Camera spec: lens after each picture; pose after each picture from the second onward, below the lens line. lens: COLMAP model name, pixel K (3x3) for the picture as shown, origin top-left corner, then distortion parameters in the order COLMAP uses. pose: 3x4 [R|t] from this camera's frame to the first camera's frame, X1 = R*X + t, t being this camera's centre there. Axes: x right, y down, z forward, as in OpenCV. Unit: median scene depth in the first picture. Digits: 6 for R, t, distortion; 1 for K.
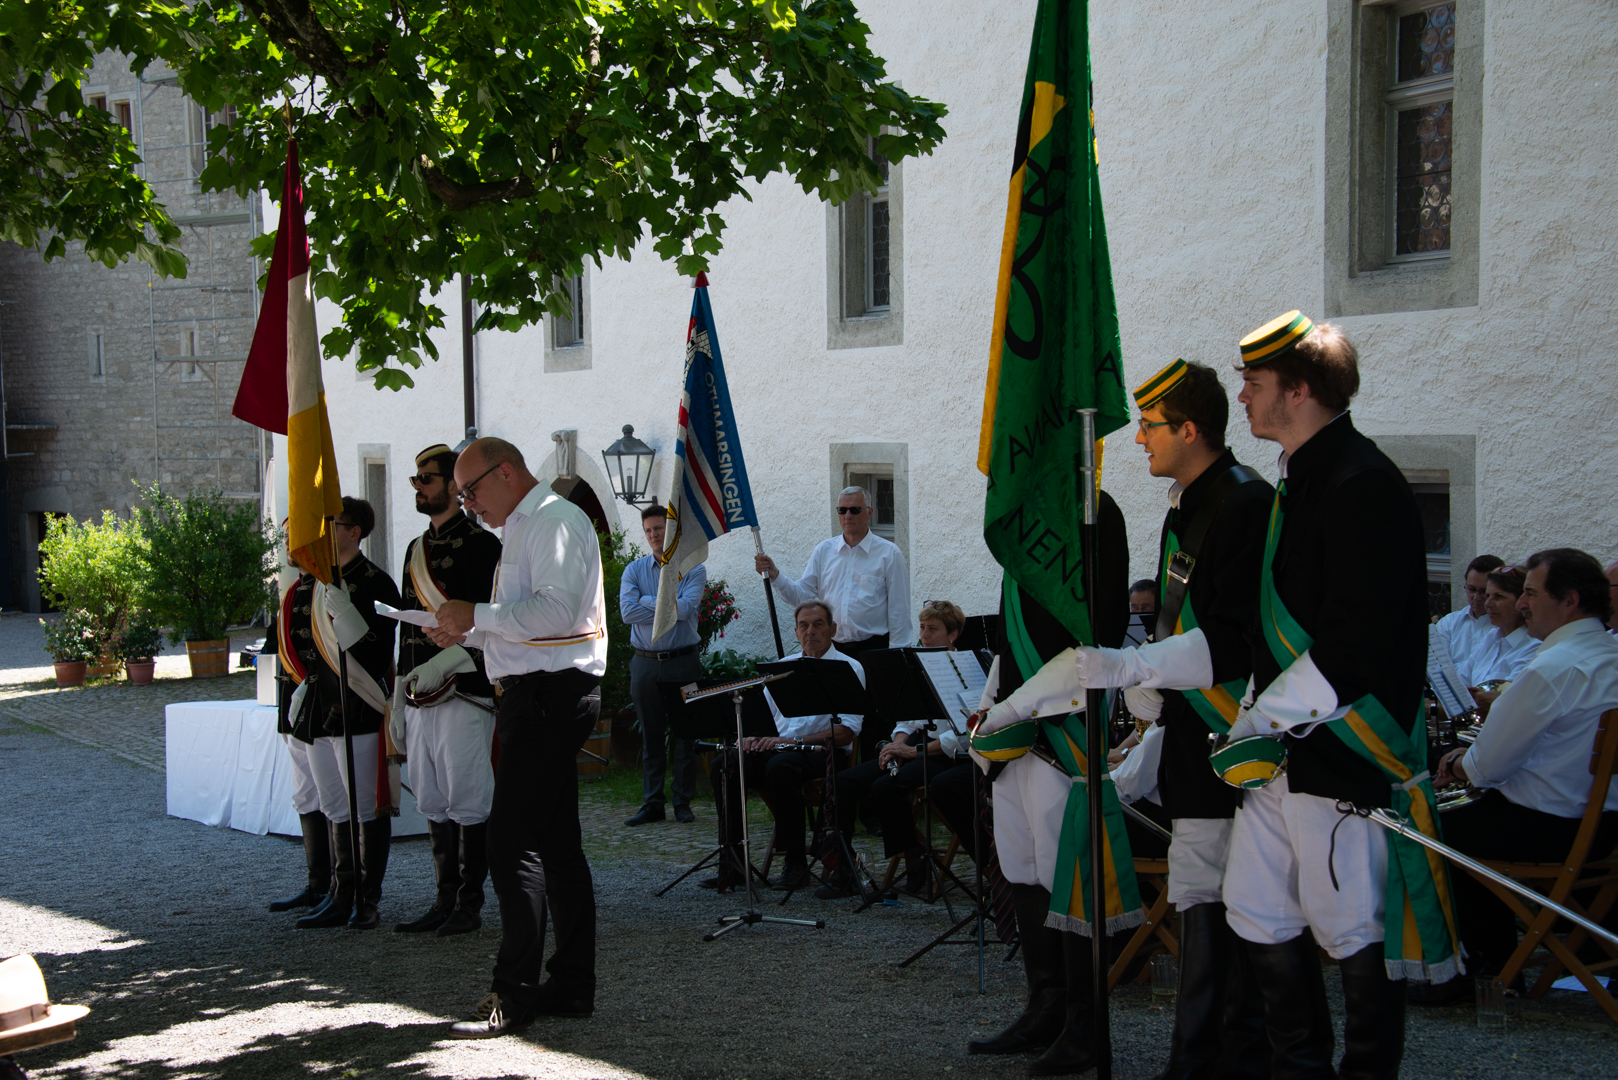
lens RADIAL K [[2462.6, 0, 789.6], [0, 2462.6, 536.5], [0, 0, 1]] dist [0.251712, 0.576288]
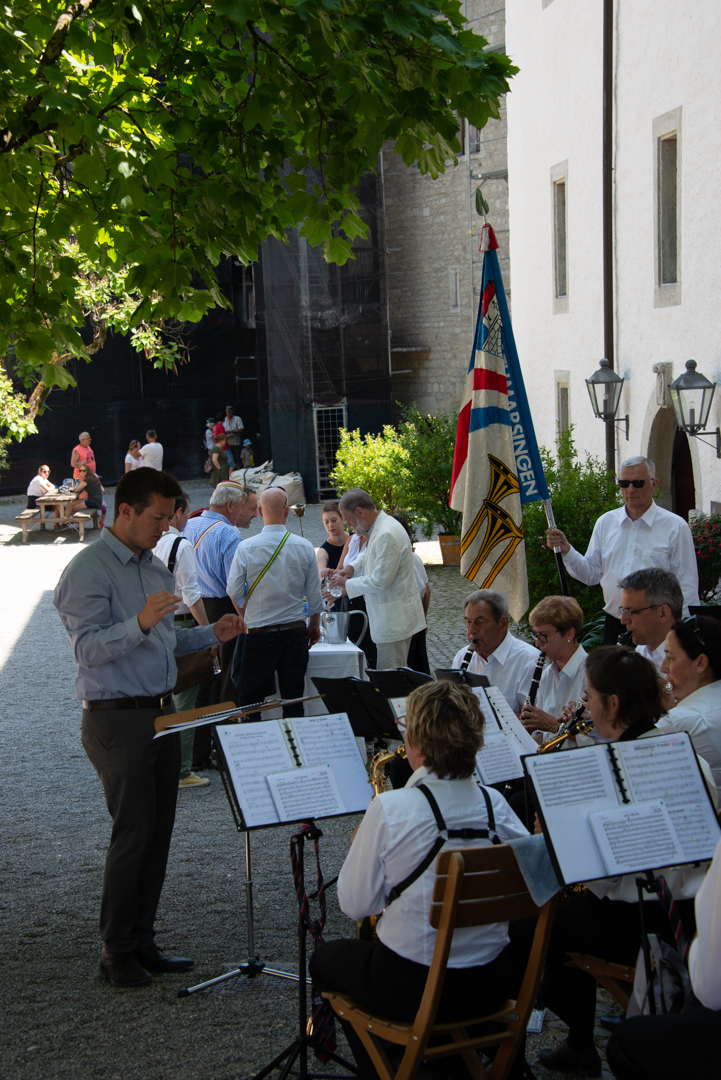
lens RADIAL K [[1967.0, 0, 399.1], [0, 1967.0, 541.3], [0, 0, 1]] dist [0.494717, 0.099875]
pose [[0.925751, 0.020169, -0.377594, 0.223068], [0.004820, 0.997866, 0.065119, -0.037848], [0.378102, -0.062104, 0.923679, 0.249570]]
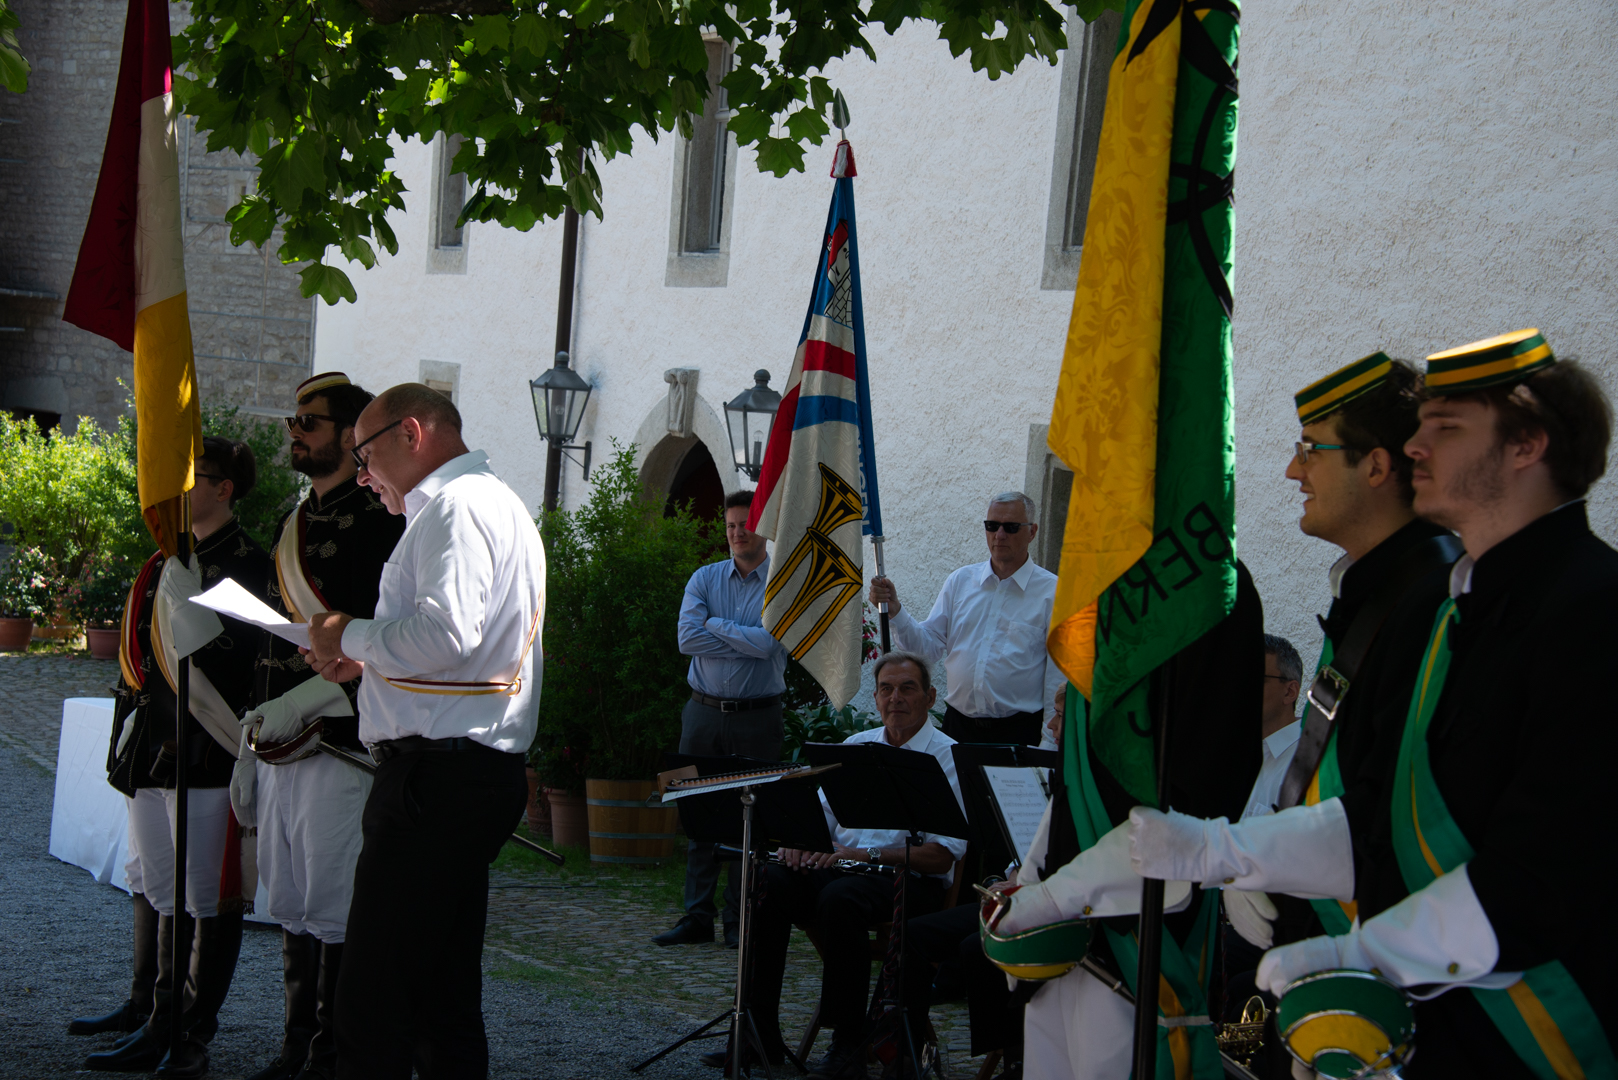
lens RADIAL K [[3294.2, 0, 787.9], [0, 3294.2, 543.7], [0, 0, 1]] dist [0.550414, 1.085496]
pose [[0.991420, 0.099946, -0.084246, 0.041963], [-0.099434, 0.994991, 0.010271, -0.009162], [0.084851, -0.001806, 0.996392, 0.081259]]
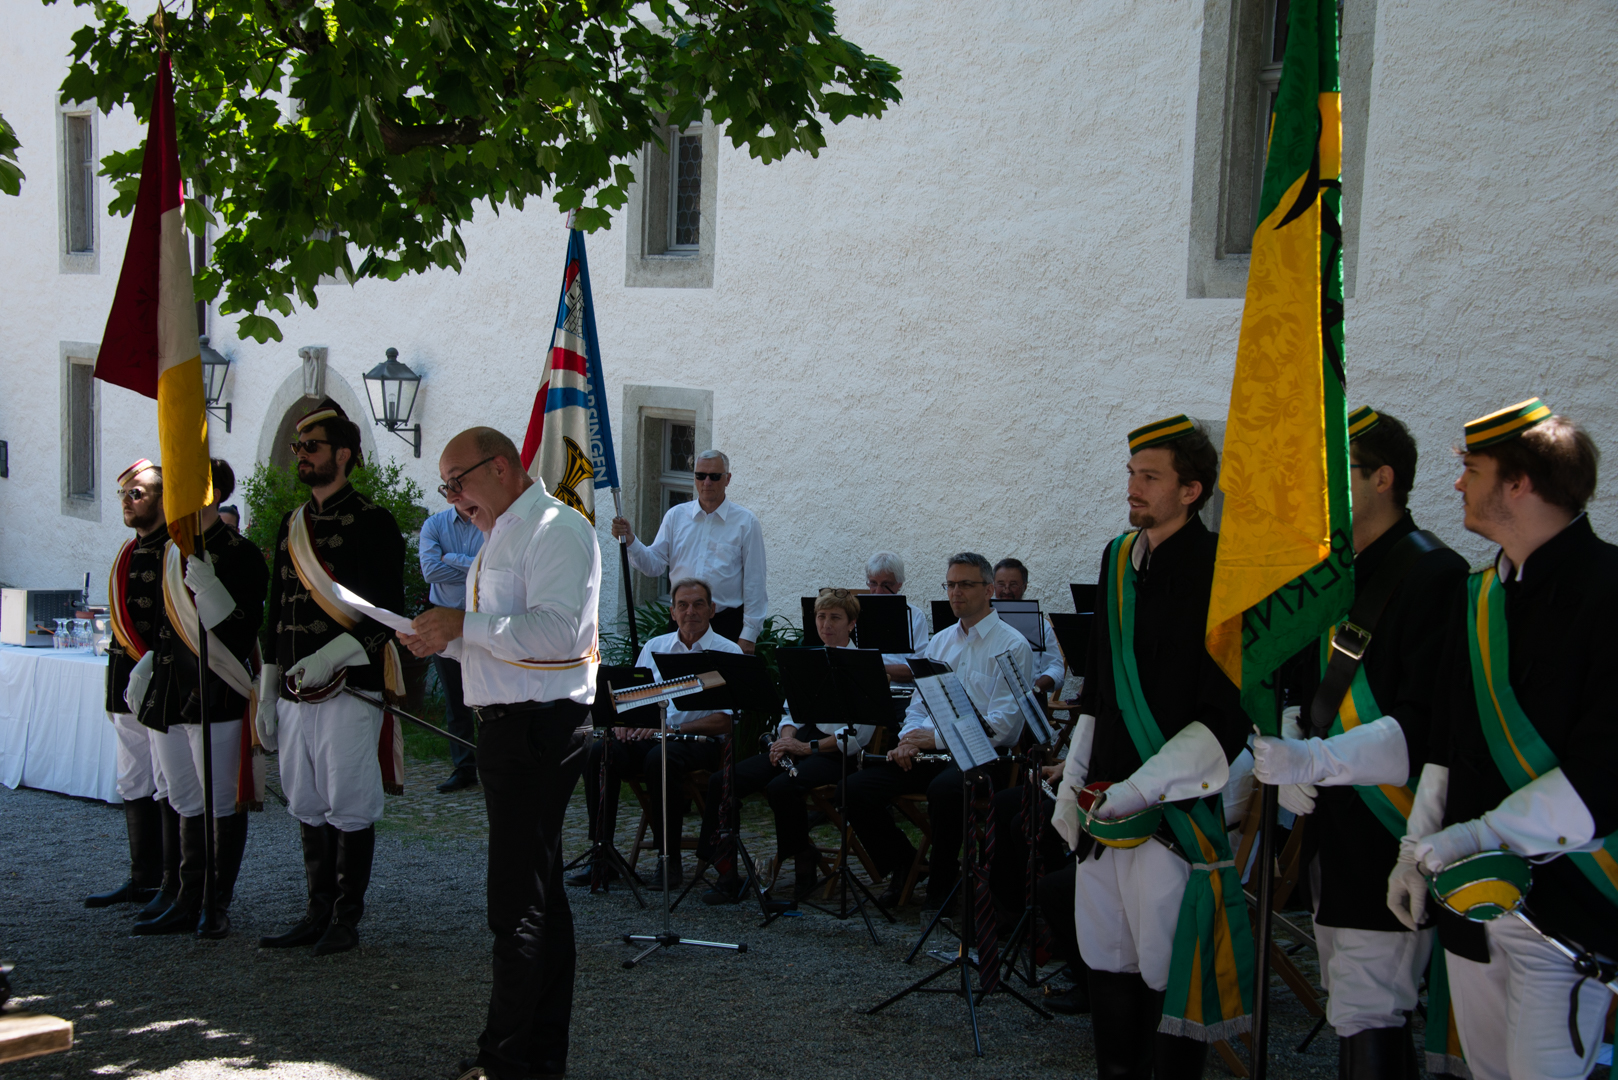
lens RADIAL K [[2394.1, 0, 796.4], [0, 2394.1, 547.7], [0, 0, 1]] dist [0.226684, 0.467668]
pose [[0.987455, 0.036892, 0.153529, -0.080856], [-0.043943, 0.998117, 0.042791, -0.023572], [-0.151661, -0.049001, 0.987217, 0.081507]]
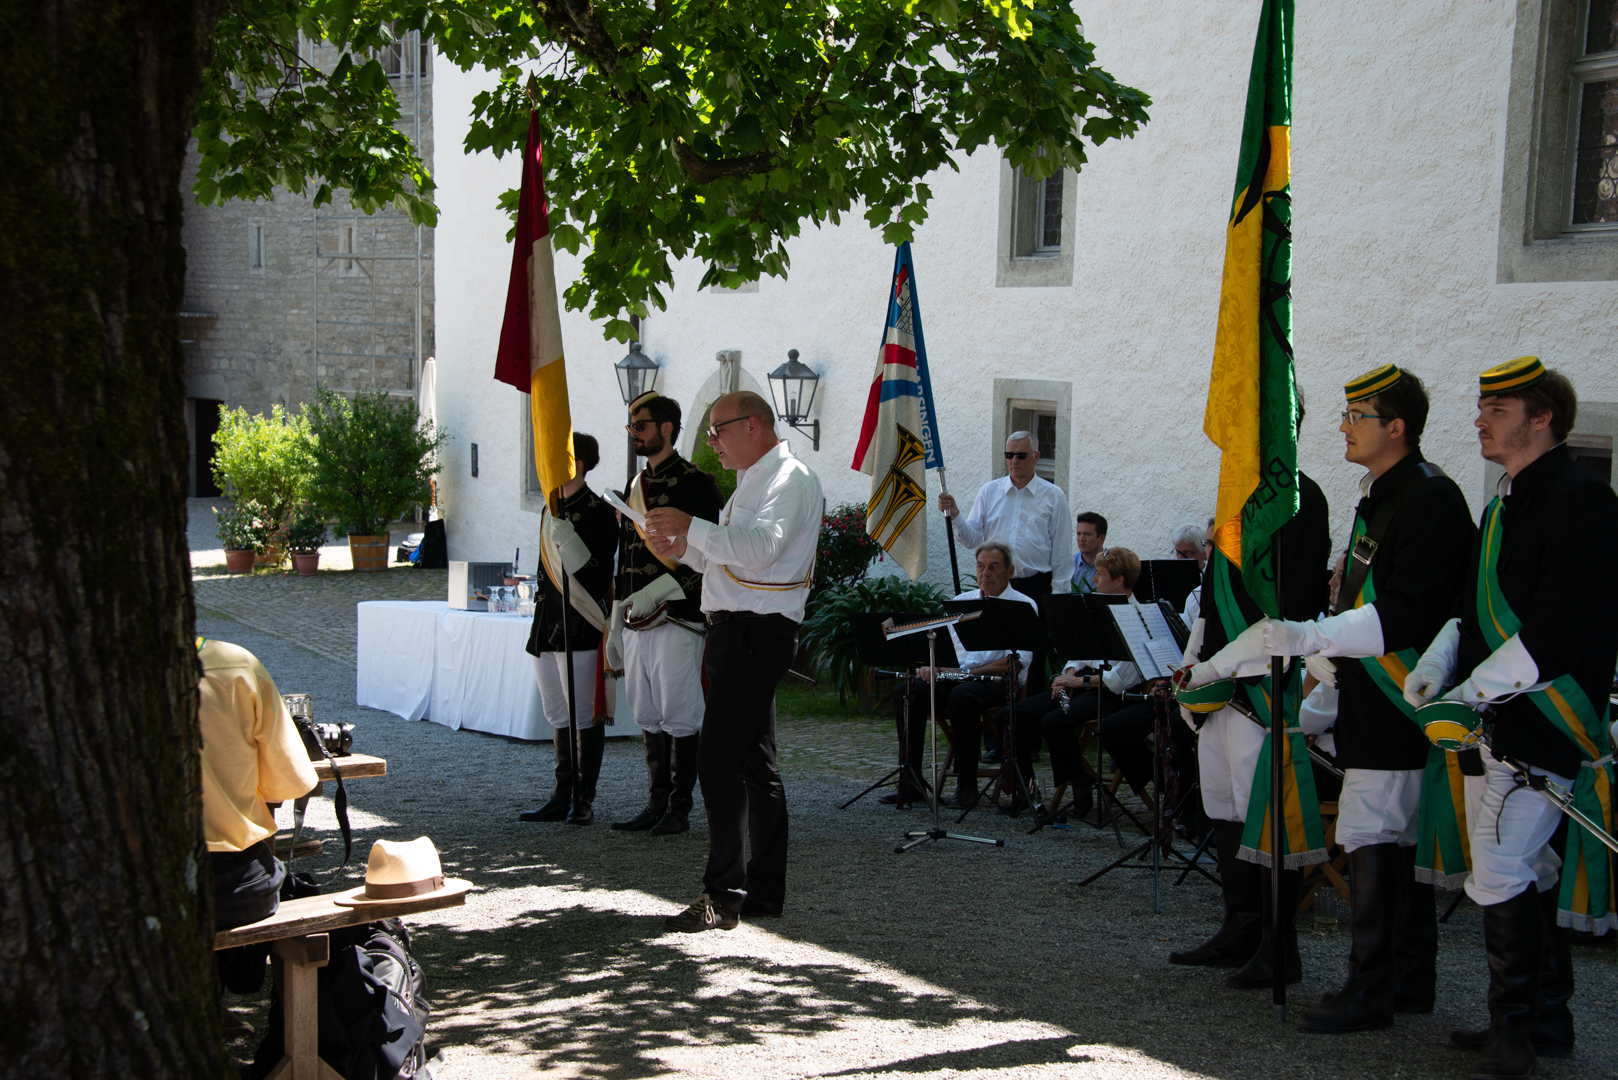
lens RADIAL K [[2512.6, 0, 798.4], [0, 2512.6, 539.9], [0, 0, 1]] dist [0.258908, 0.672435]
pose [[0.998289, 0.040614, -0.042073, -0.025215], [-0.038889, 0.998401, 0.041036, -0.014197], [0.043672, -0.039329, 0.998271, -0.081749]]
